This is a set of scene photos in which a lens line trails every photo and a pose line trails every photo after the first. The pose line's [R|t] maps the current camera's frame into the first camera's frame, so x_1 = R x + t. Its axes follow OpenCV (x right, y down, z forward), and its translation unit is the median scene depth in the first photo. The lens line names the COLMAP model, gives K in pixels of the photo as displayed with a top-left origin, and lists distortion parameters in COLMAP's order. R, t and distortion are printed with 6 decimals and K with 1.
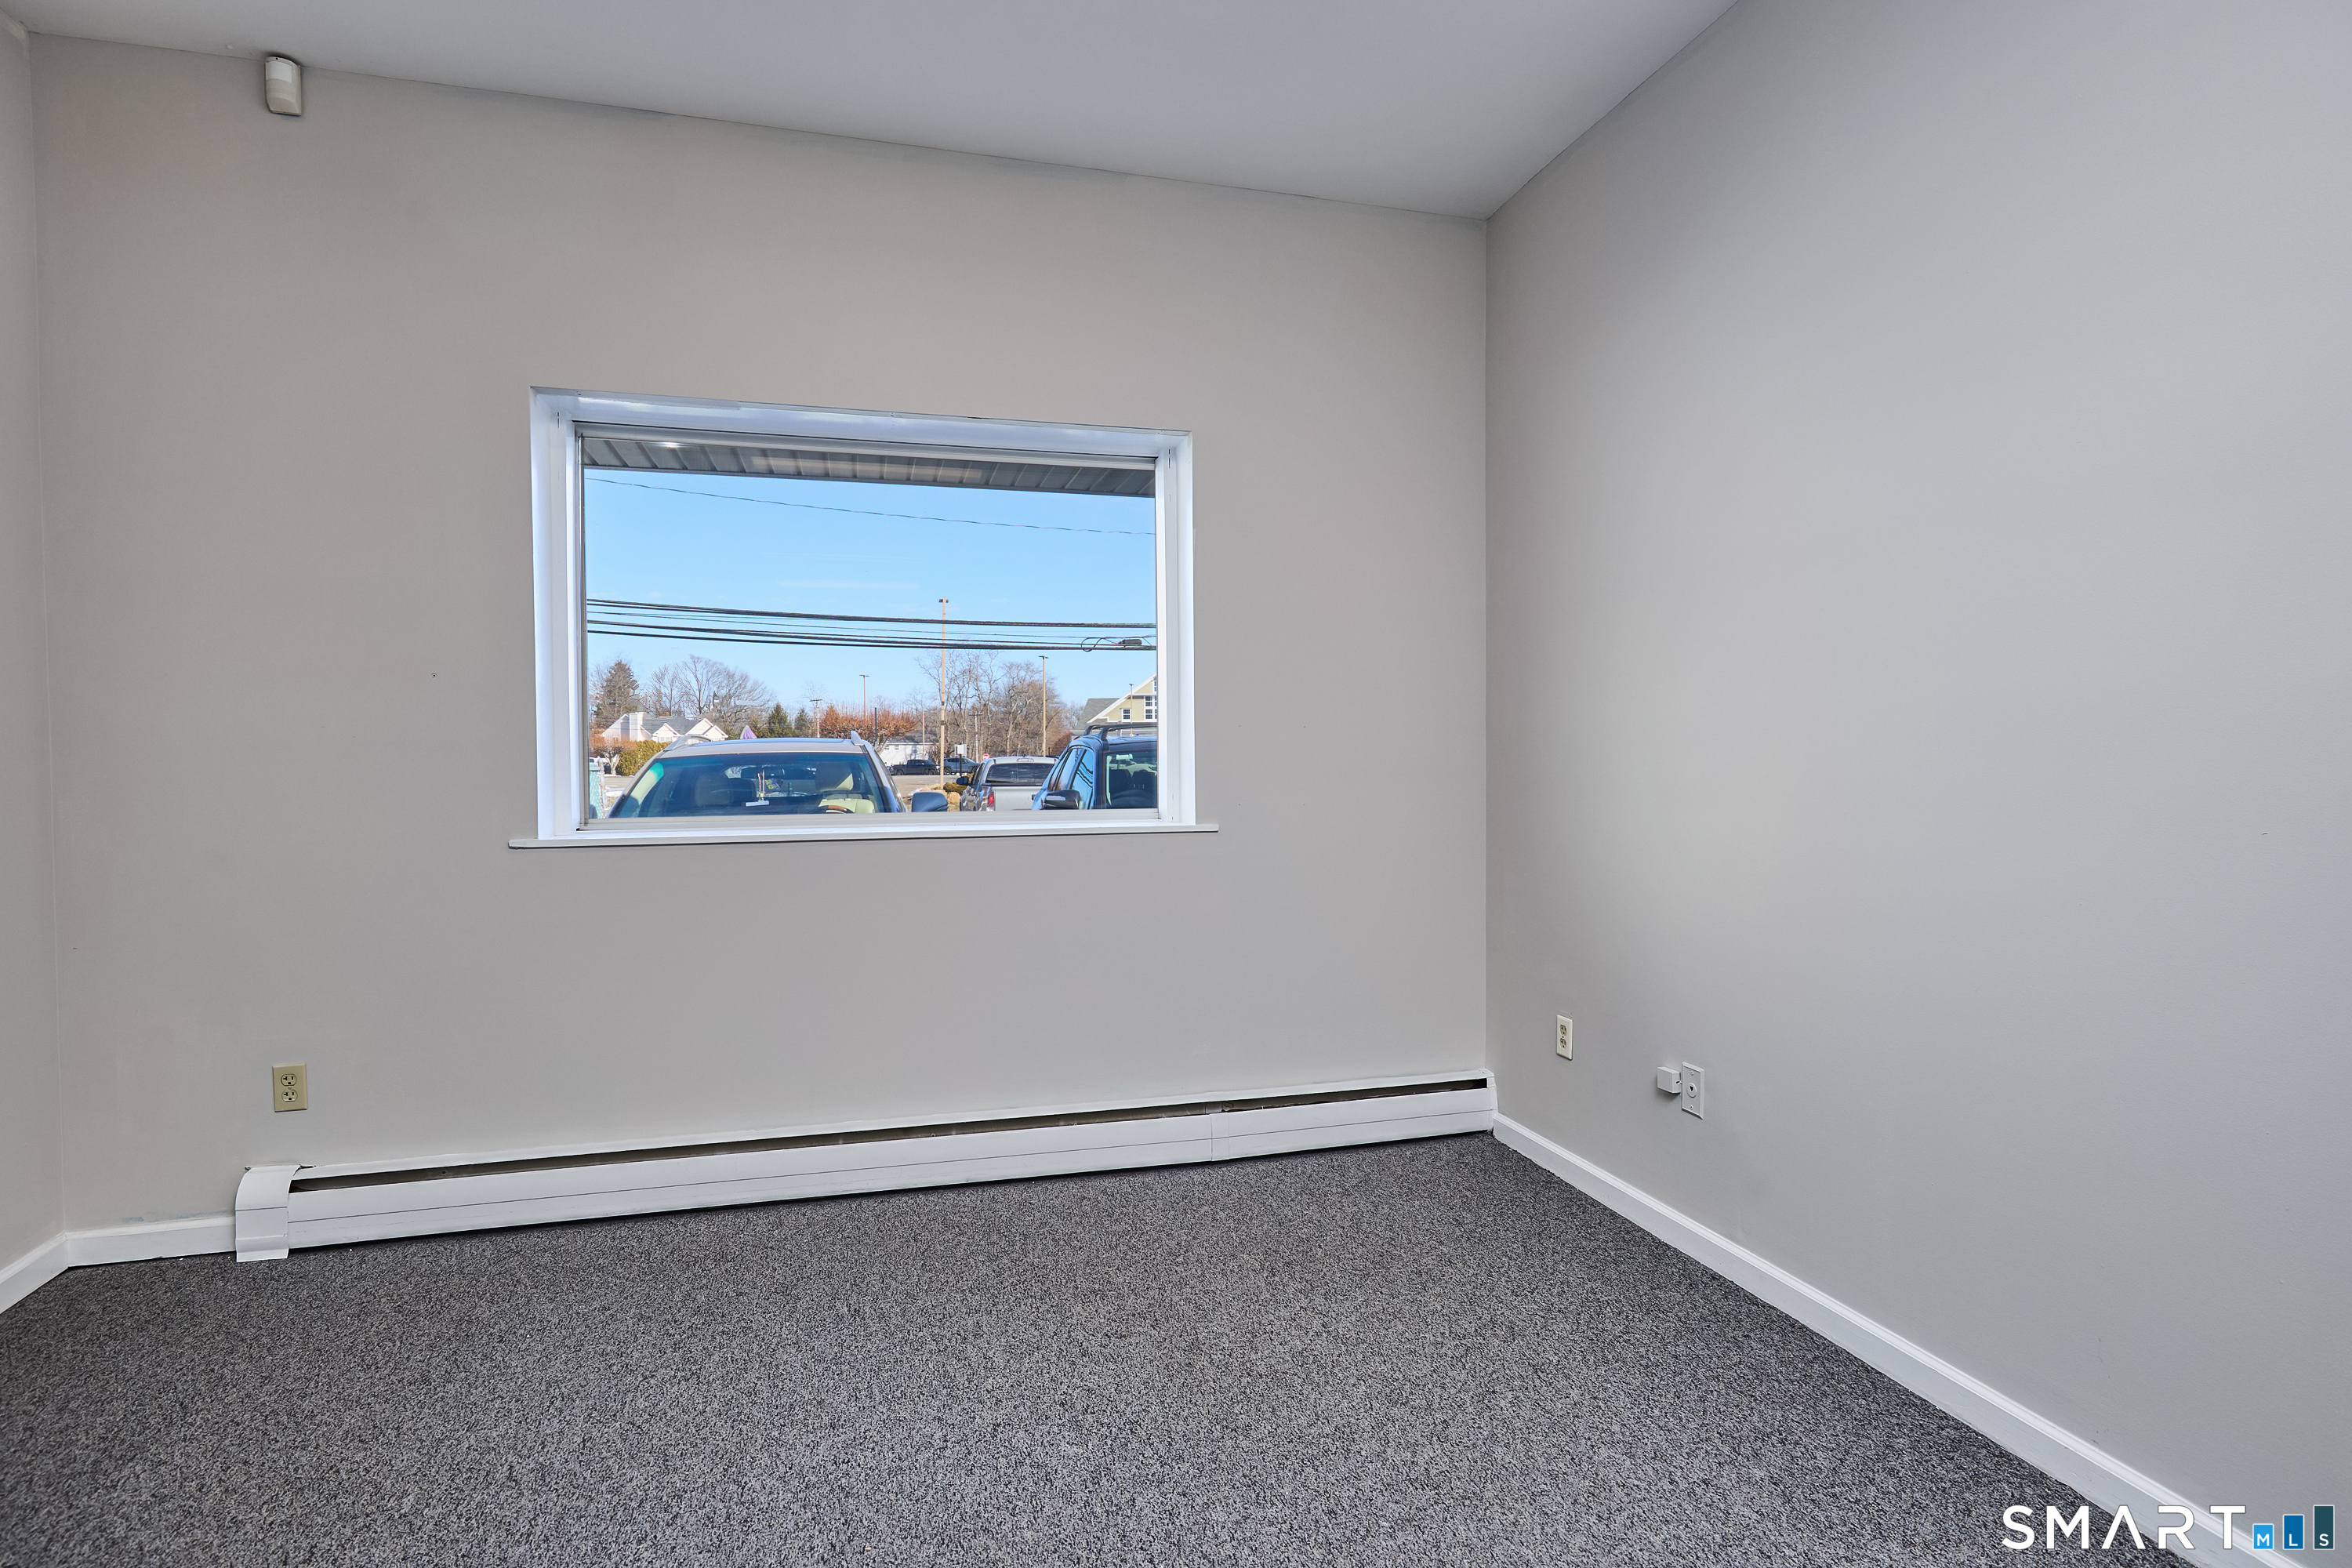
lens RADIAL K [[1174.7, 0, 1176.0], [0, 1174.7, 784.0], [0, 0, 1]] dist [0.027590, 0.000177]
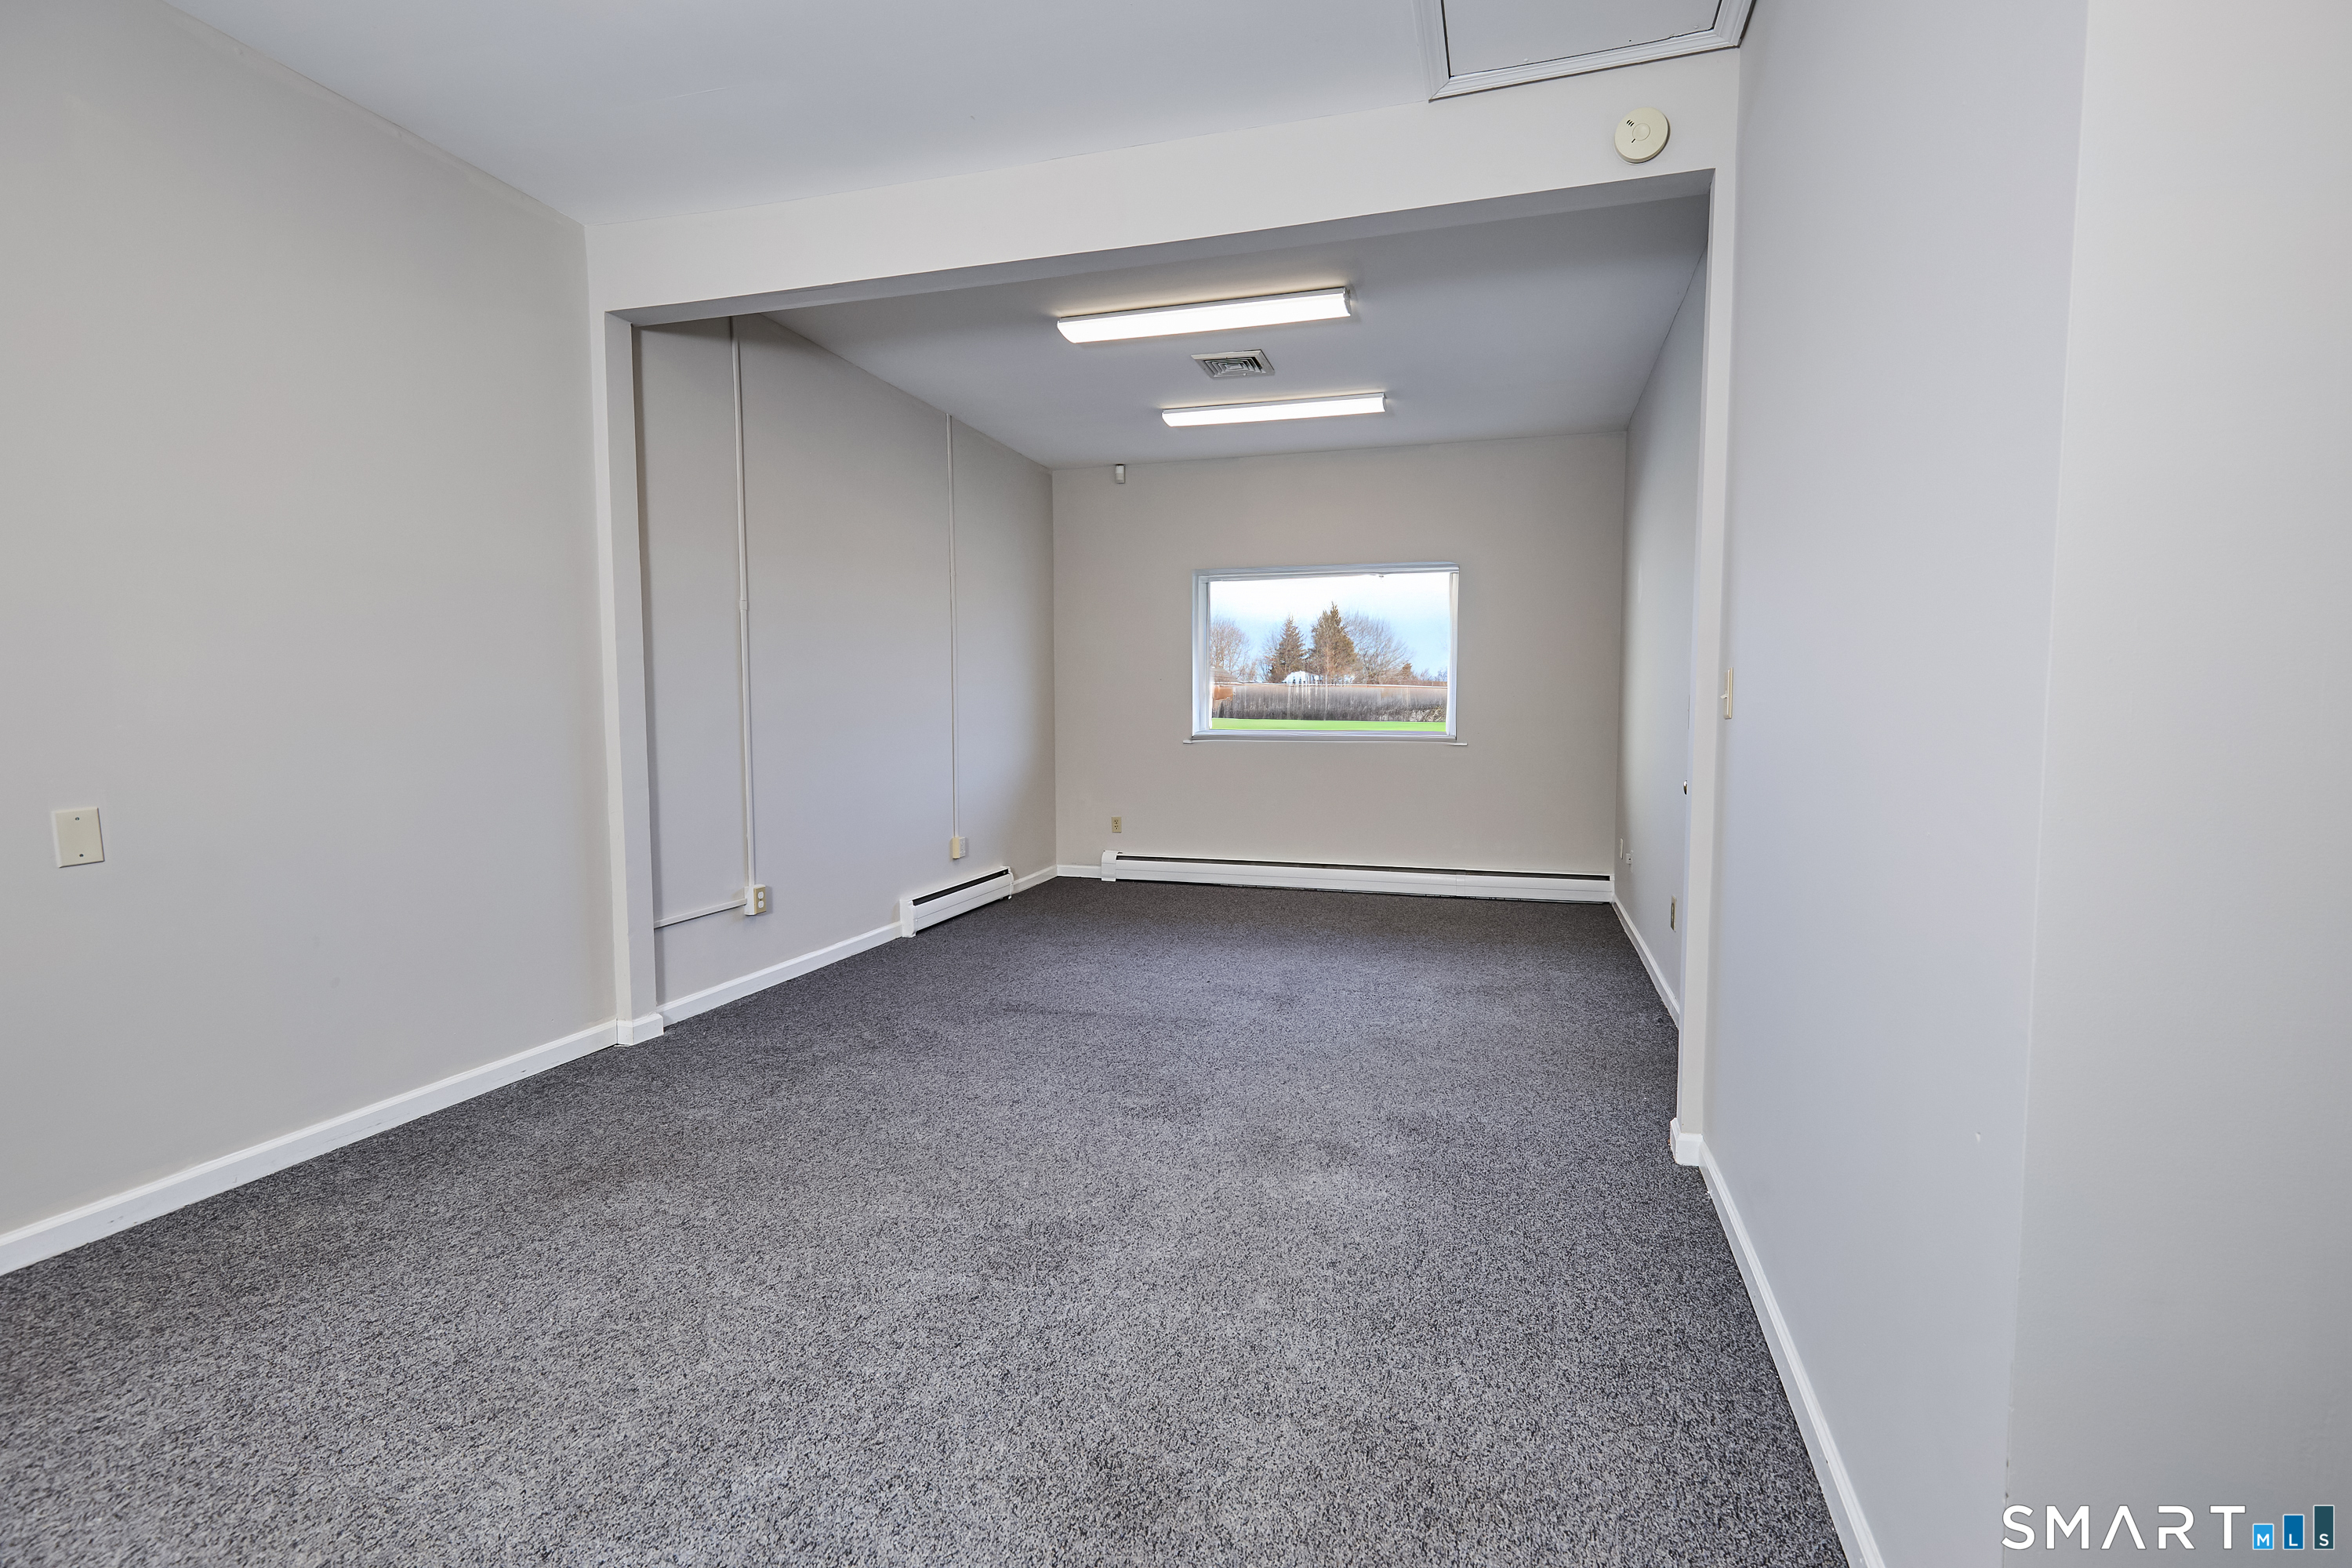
lens RADIAL K [[1077.6, 0, 1176.6], [0, 1077.6, 786.7], [0, 0, 1]] dist [0.002916, -0.000997]
pose [[0.852641, 0.040576, -0.520920, 0.735242], [-0.013853, 0.998385, 0.055094, 0.017522], [0.522314, -0.039759, 0.851826, -1.137000]]
